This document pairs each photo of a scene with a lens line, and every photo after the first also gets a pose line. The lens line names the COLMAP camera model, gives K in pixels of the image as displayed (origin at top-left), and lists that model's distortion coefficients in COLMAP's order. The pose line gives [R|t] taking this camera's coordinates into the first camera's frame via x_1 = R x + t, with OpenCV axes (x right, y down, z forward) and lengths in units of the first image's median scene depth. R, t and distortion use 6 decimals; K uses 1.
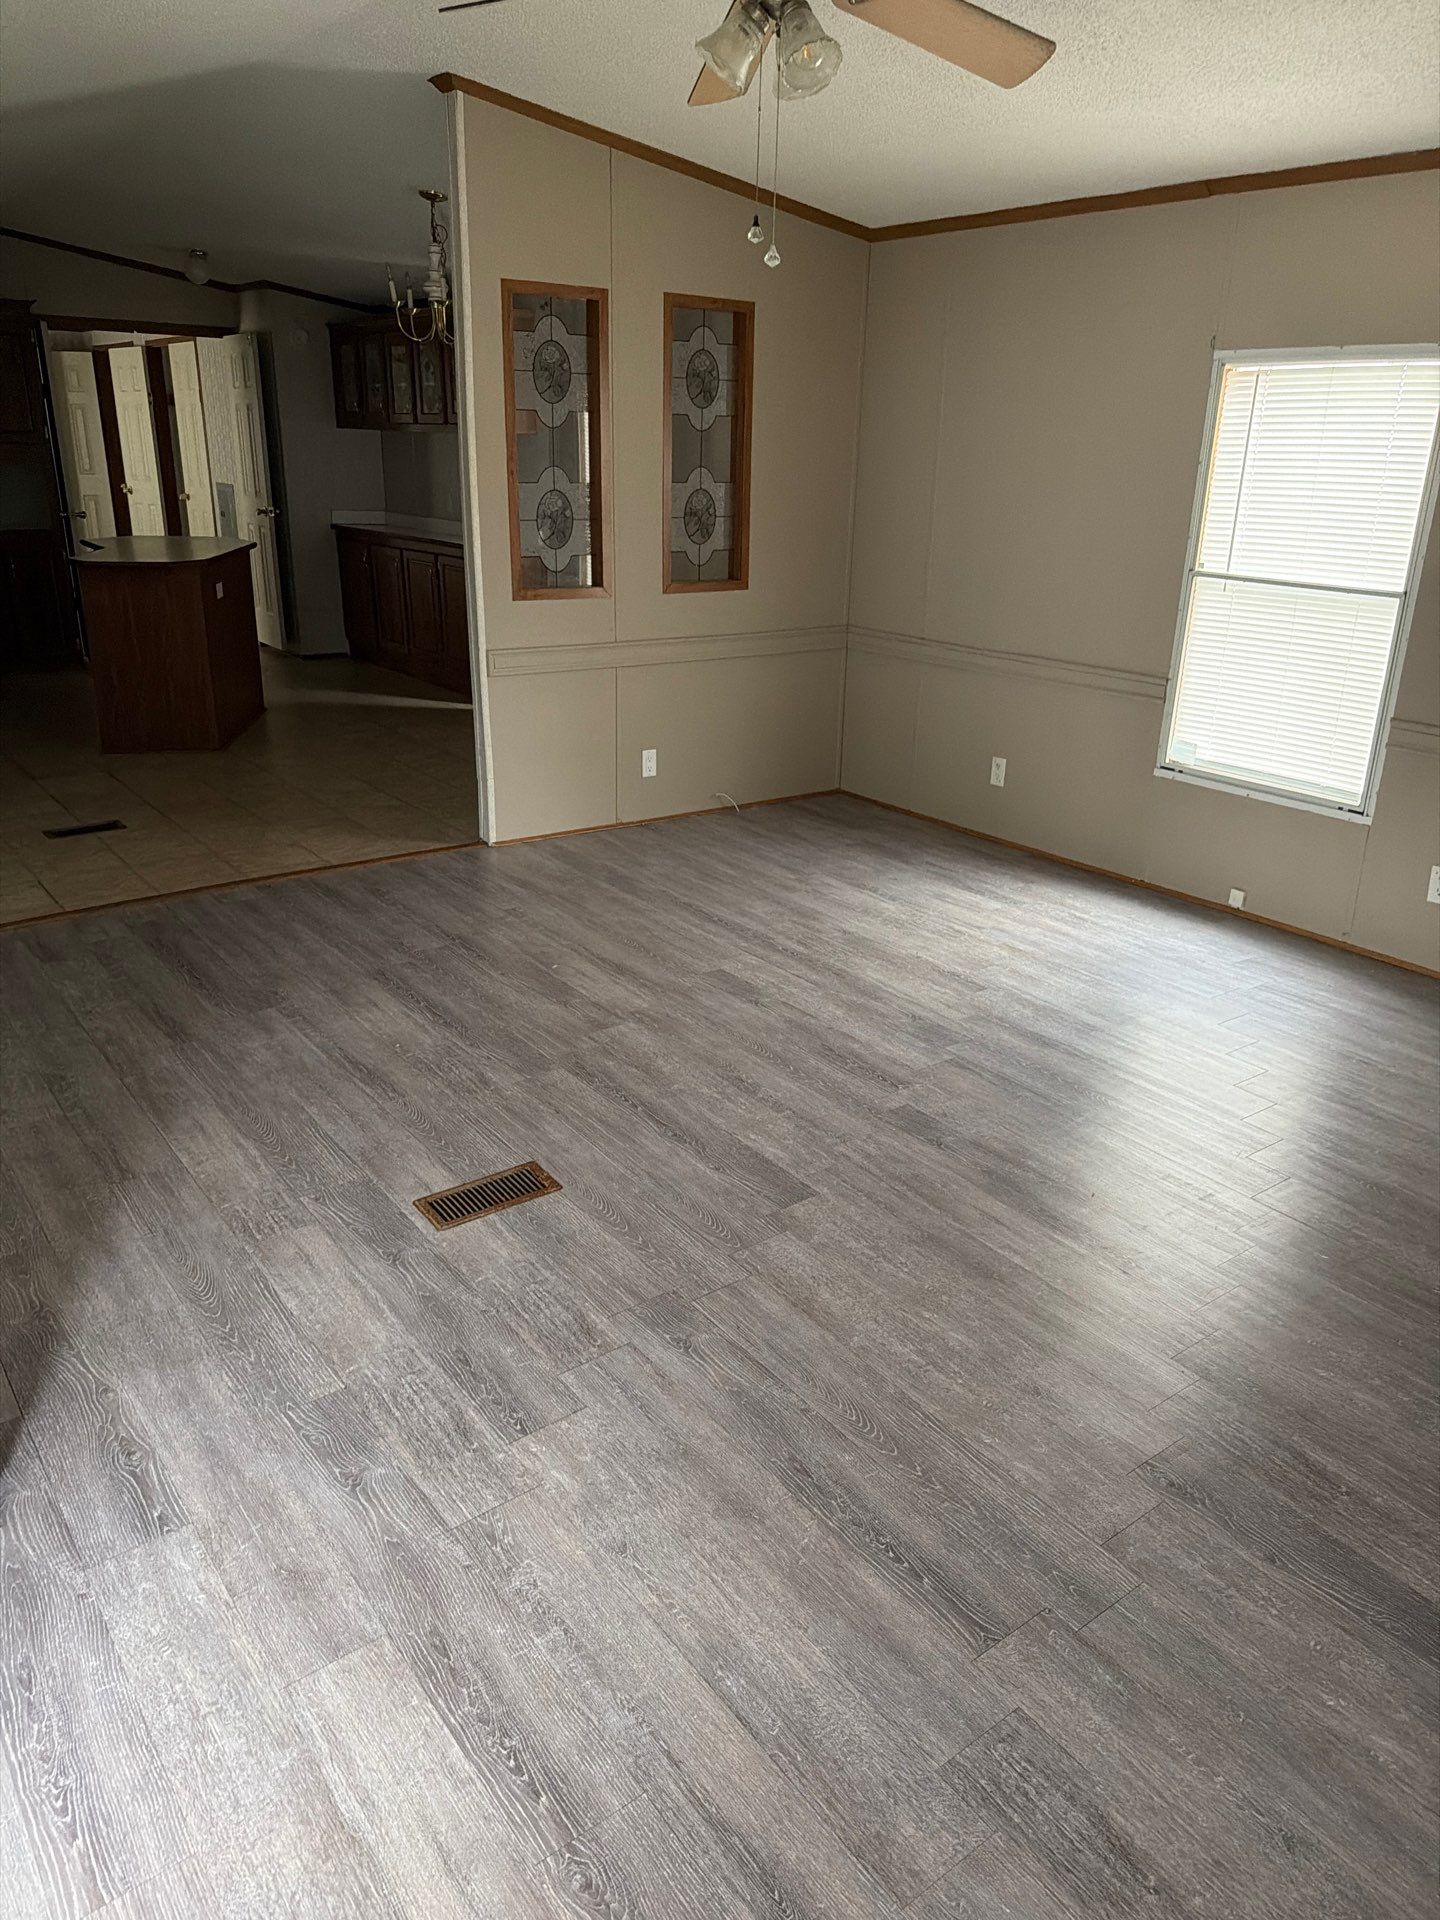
lens RADIAL K [[1344.8, 0, 720.0], [0, 1344.8, 960.0], [0, 0, 1]] dist [-0.002445, -0.002802]
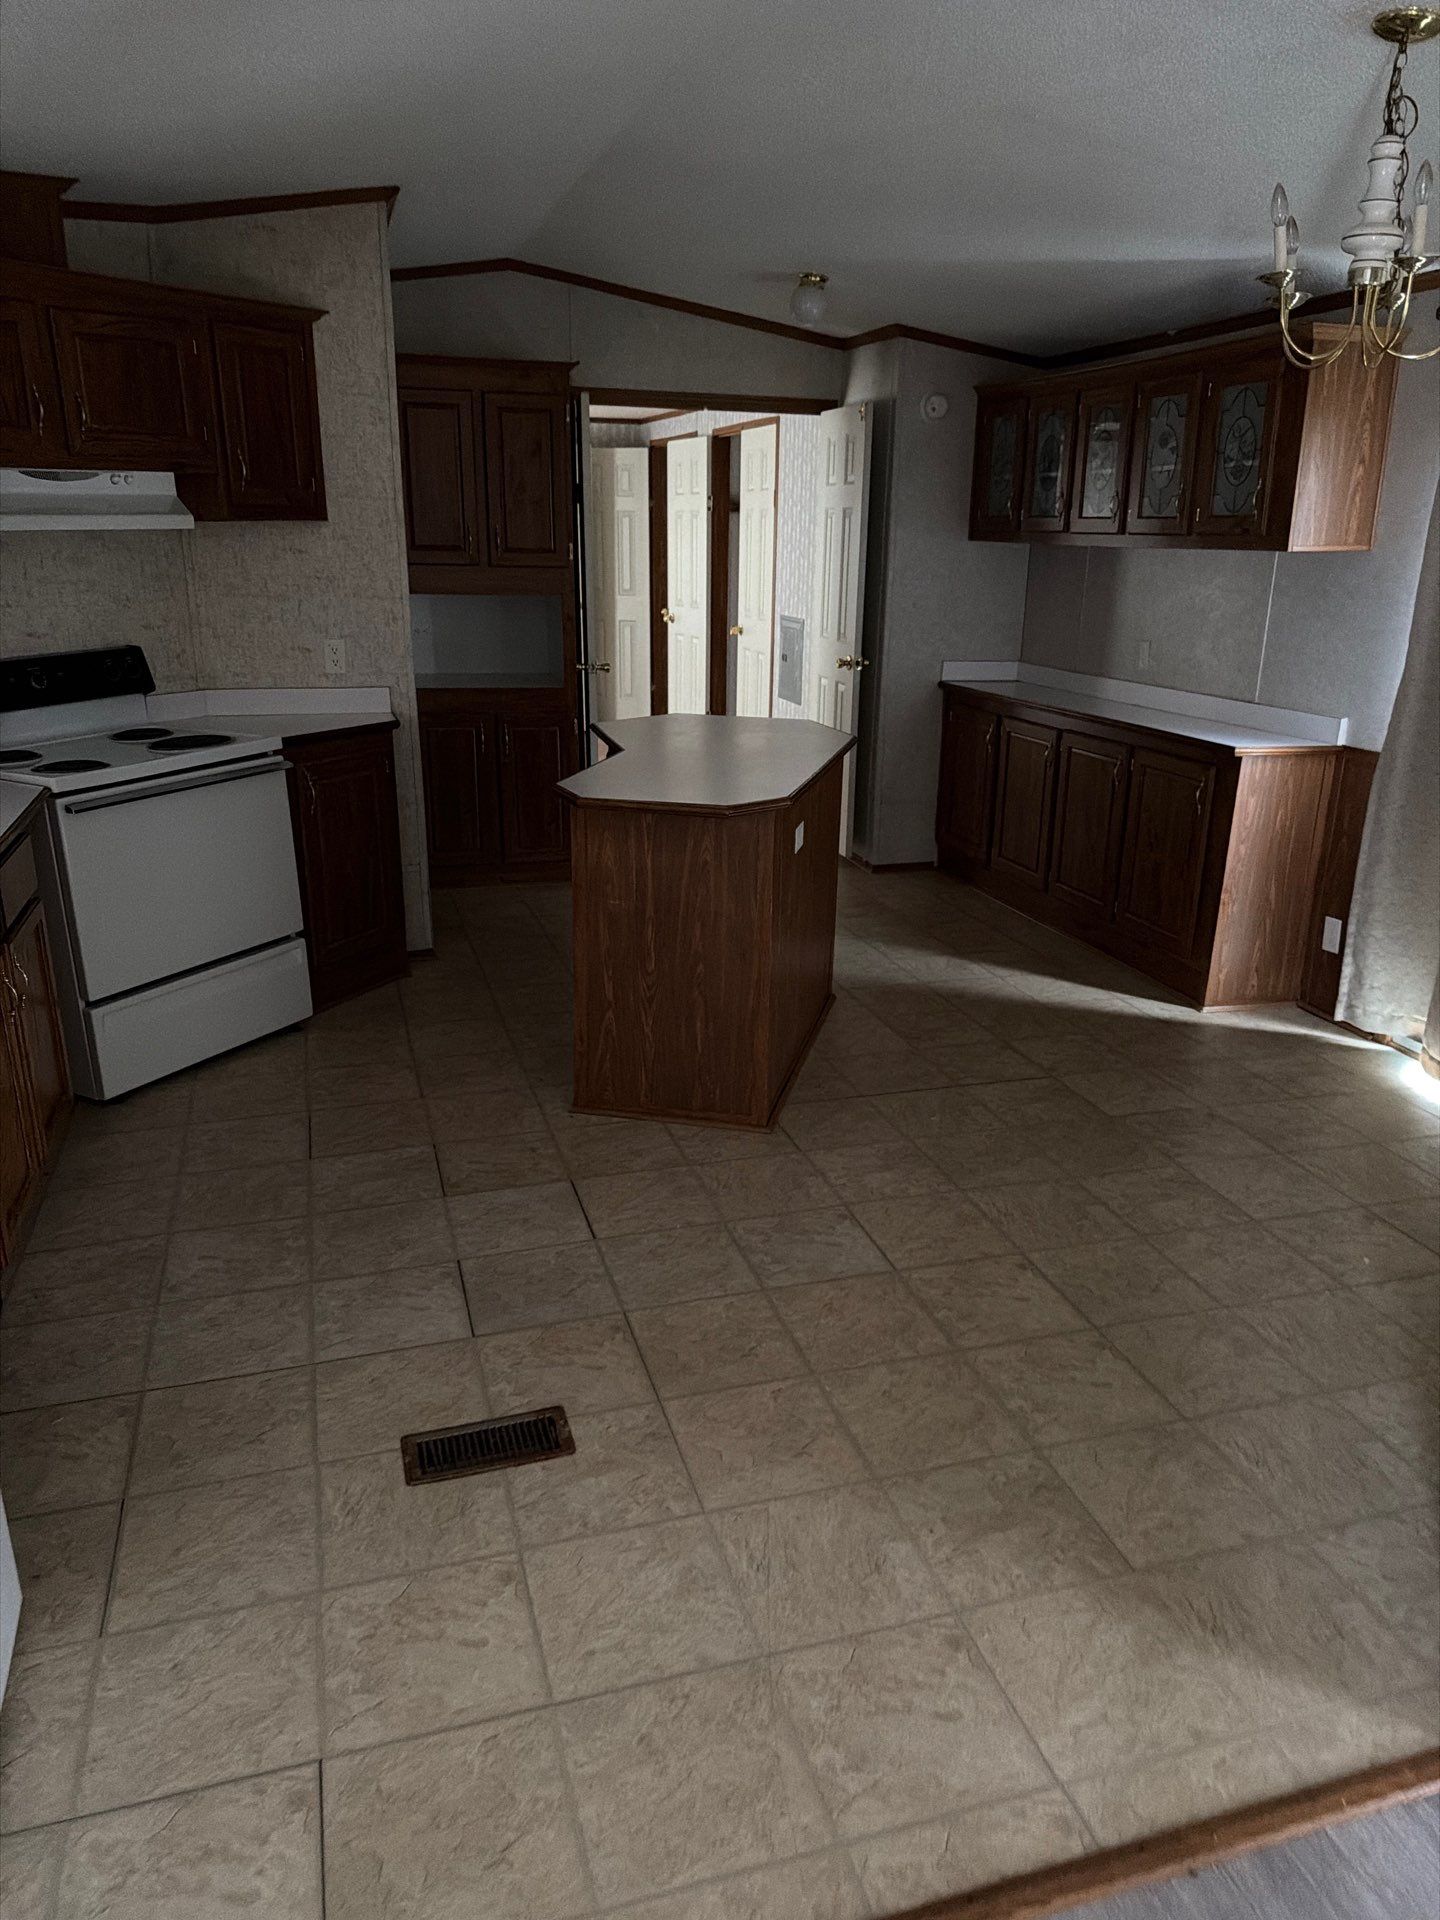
lens RADIAL K [[1302.8, 0, 720.0], [0, 1302.8, 960.0], [0, 0, 1]] dist [0.093090, -0.085513]
pose [[0.937084, 0.101871, -0.333909, -0.162832], [-0.121594, 0.991827, -0.038648, -0.150520], [0.327243, 0.076818, 0.941813, 0.361338]]
